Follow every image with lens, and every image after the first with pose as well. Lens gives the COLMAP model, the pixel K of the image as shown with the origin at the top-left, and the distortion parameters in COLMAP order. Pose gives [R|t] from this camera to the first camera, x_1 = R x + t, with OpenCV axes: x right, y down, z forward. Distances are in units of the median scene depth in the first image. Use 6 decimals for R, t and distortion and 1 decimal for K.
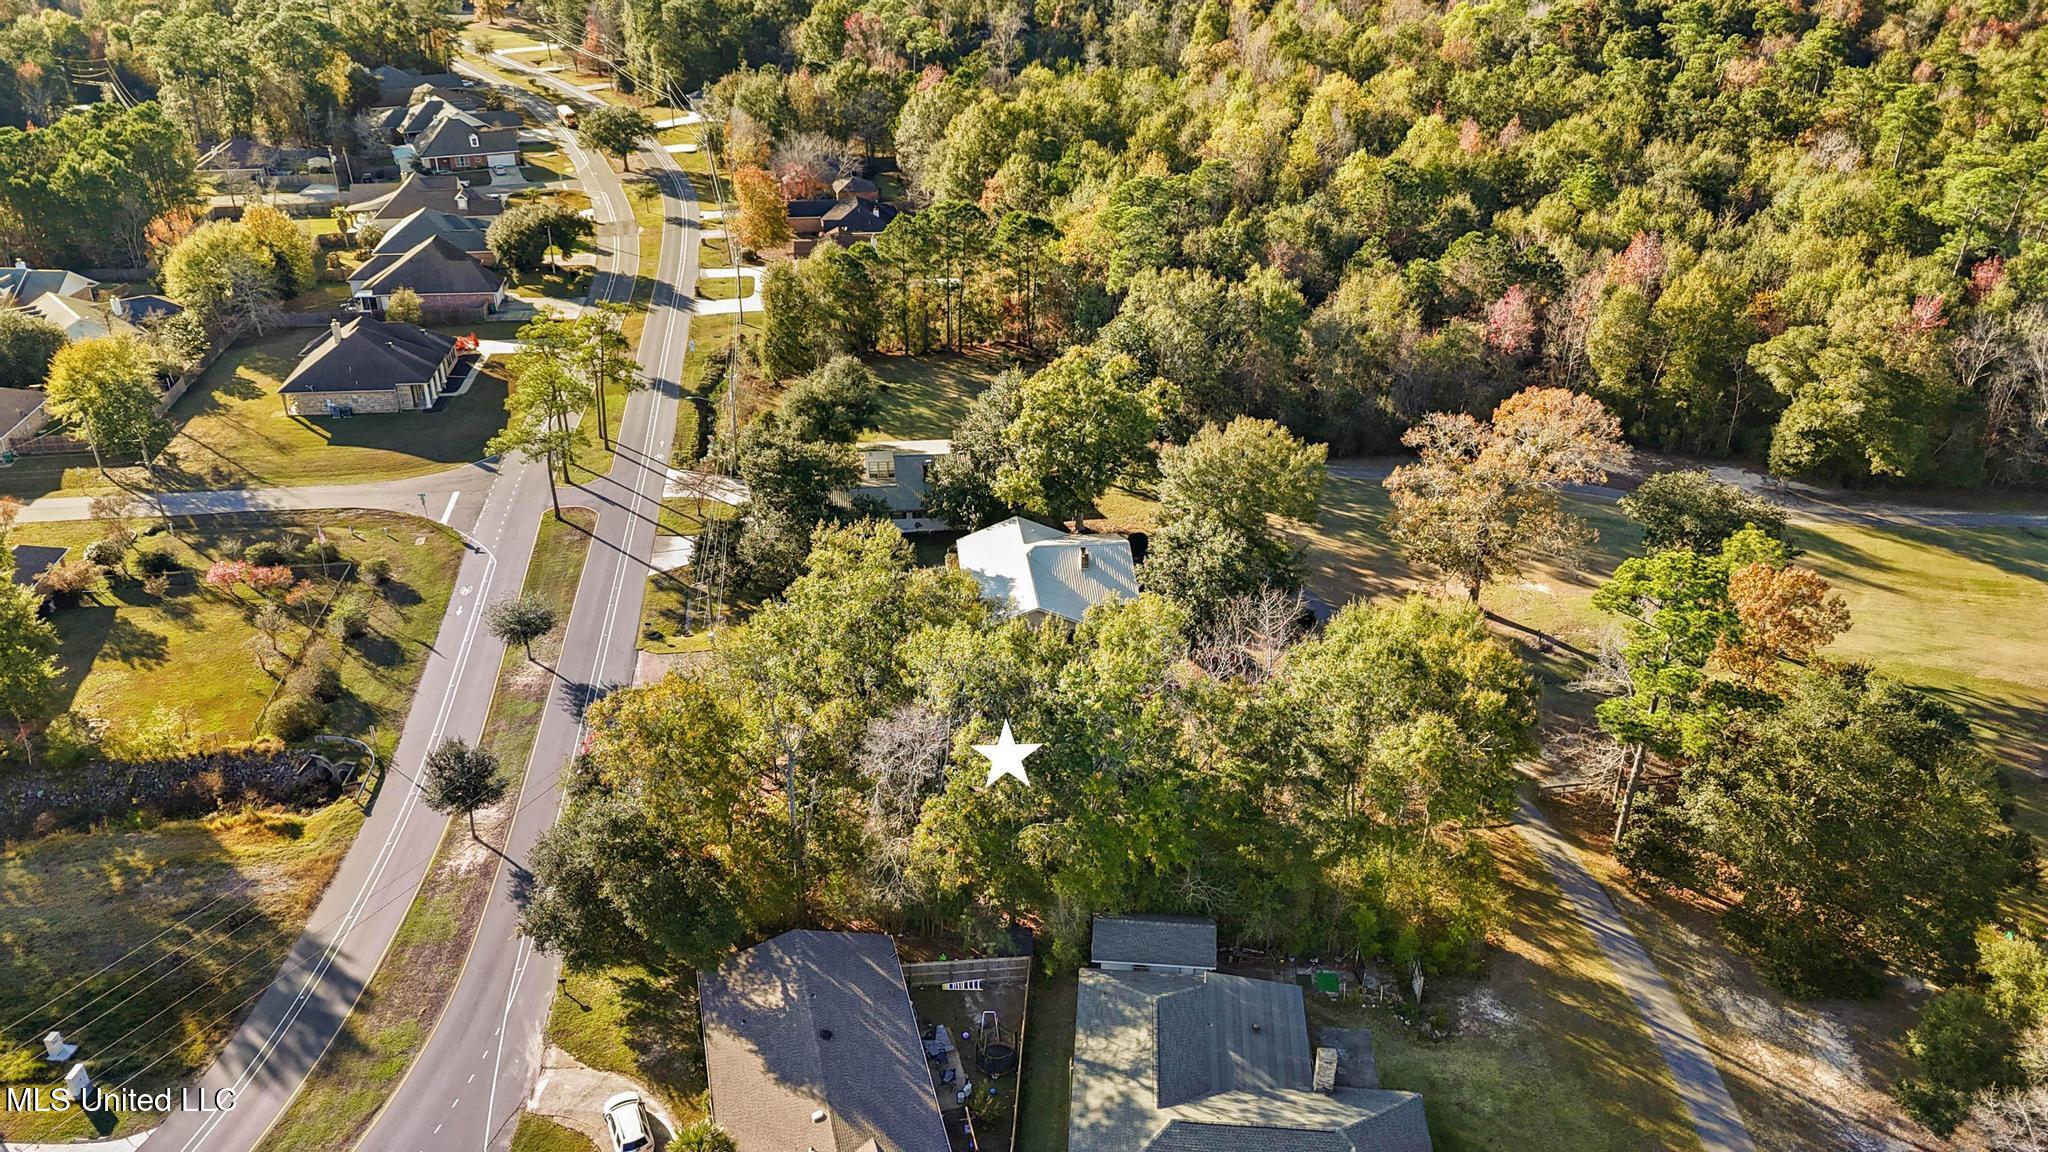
lens RADIAL K [[1472.6, 0, 1024.0], [0, 1472.6, 576.0], [0, 0, 1]] dist [0.050489, -0.037649]
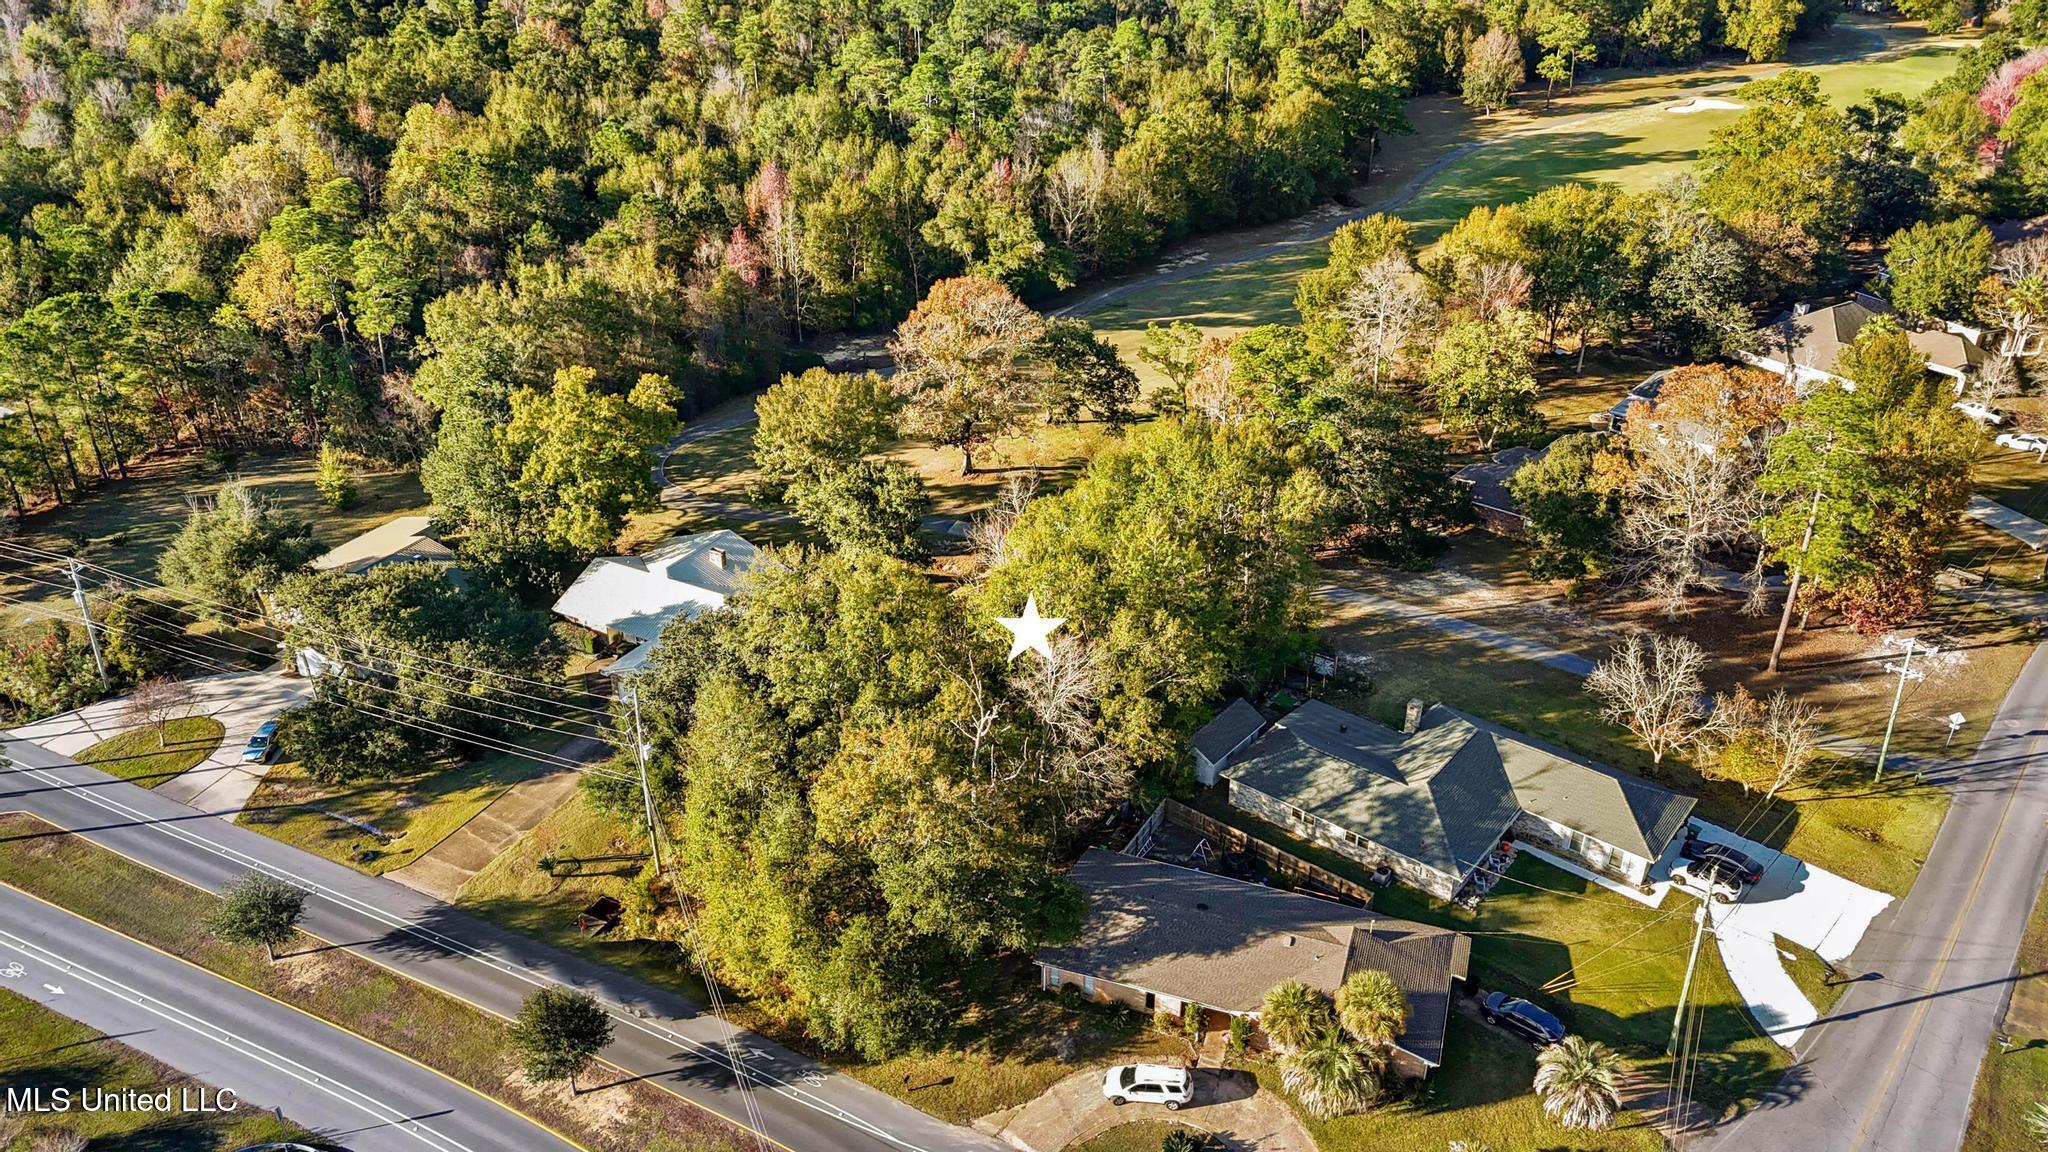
lens RADIAL K [[1472.6, 0, 1024.0], [0, 1472.6, 576.0], [0, 0, 1]] dist [0.050489, -0.037649]
pose [[0.572844, -0.392008, 0.719847, -0.820396], [0.386068, 0.903744, 0.184925, -0.153020], [-0.723050, 0.171977, 0.669046, 0.284684]]
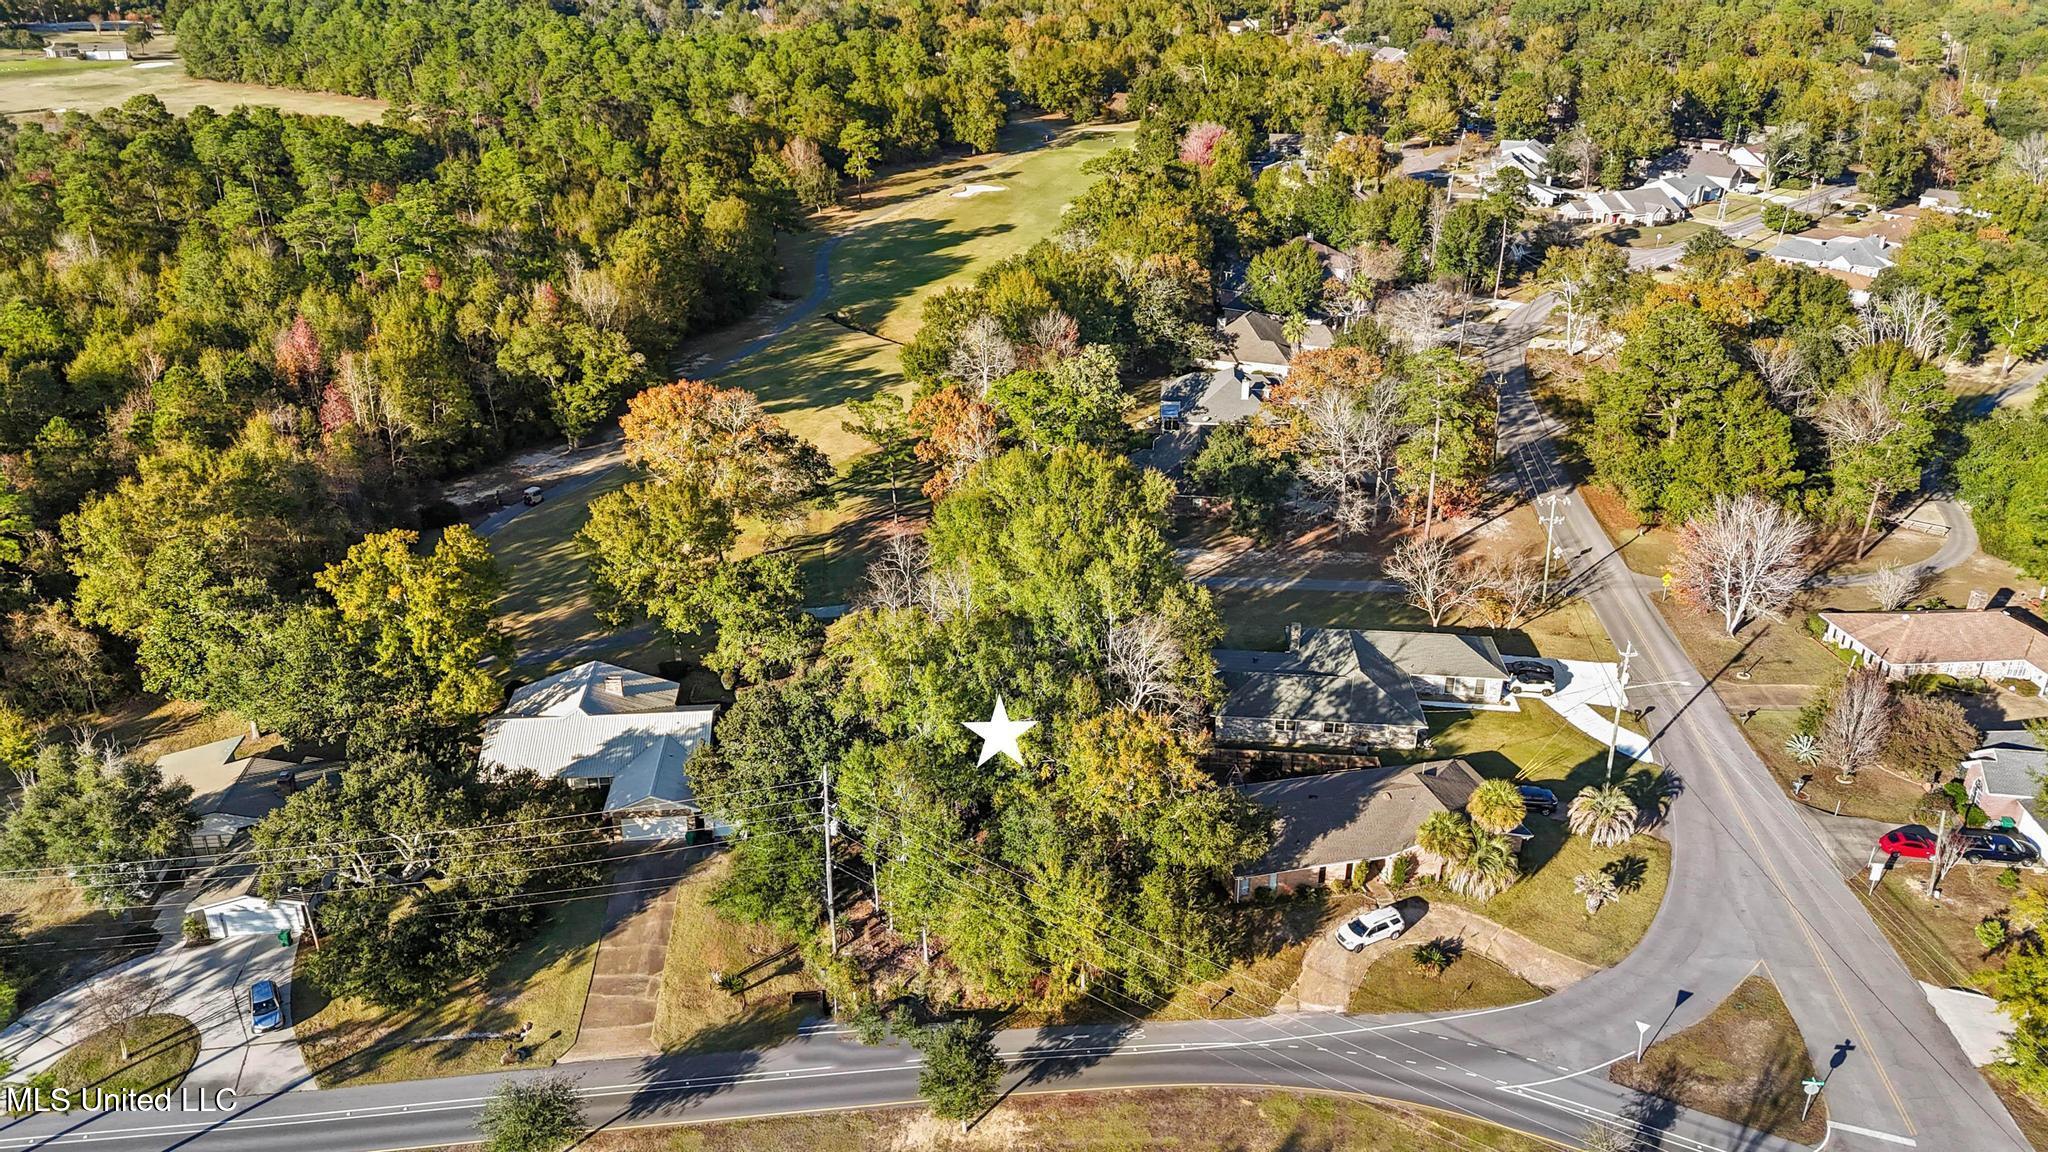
lens RADIAL K [[1472.6, 0, 1024.0], [0, 1472.6, 576.0], [0, 0, 1]] dist [0.050489, -0.037649]
pose [[0.020339, -0.407405, 0.913021, -1.176411], [0.463857, 0.812821, 0.352361, -0.416014], [-0.885677, 0.416344, 0.205510, 0.788673]]
